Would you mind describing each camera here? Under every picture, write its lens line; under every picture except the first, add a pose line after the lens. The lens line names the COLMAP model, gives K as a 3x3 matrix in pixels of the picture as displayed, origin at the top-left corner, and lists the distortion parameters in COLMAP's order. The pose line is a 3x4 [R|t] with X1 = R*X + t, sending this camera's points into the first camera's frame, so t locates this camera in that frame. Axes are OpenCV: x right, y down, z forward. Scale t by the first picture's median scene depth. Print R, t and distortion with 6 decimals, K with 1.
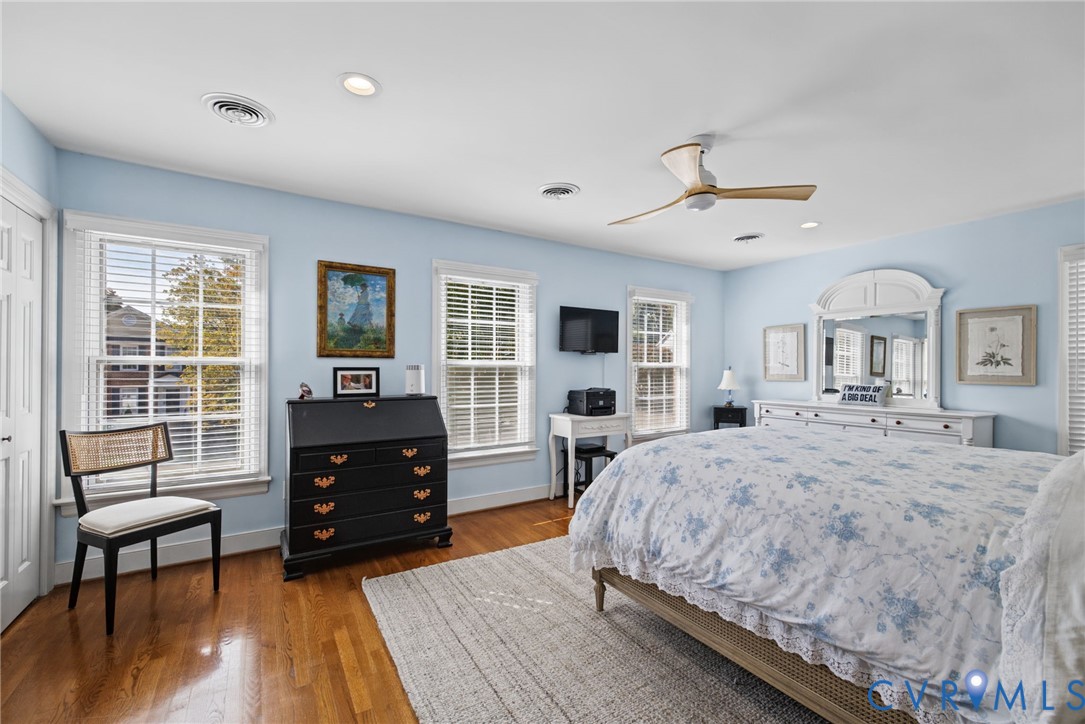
lens RADIAL K [[464.4, 0, 548.4], [0, 464.4, 359.7], [0, 0, 1]] dist [-0.000031, -0.000837]
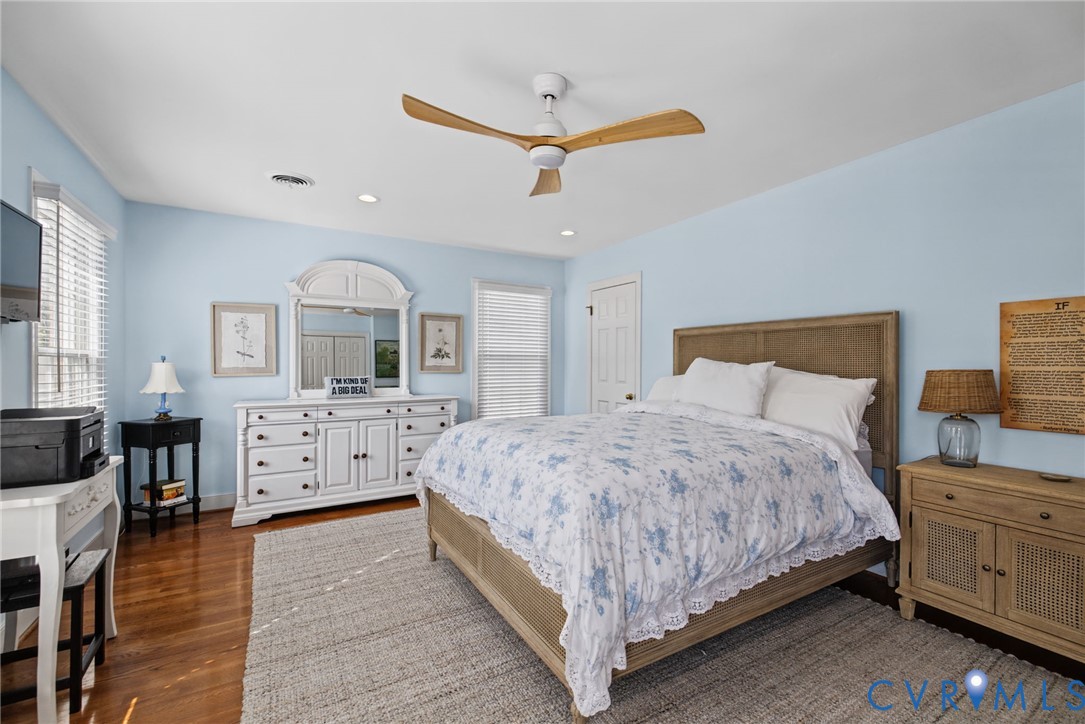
lens RADIAL K [[464.4, 0, 548.4], [0, 464.4, 359.7], [0, 0, 1]] dist [-0.000031, -0.000837]
pose [[0.027767, 0.002498, 0.999611, -0.323795], [-0.022451, 0.999746, -0.001874, 0.012015], [-0.999362, -0.022390, 0.027816, 0.639595]]
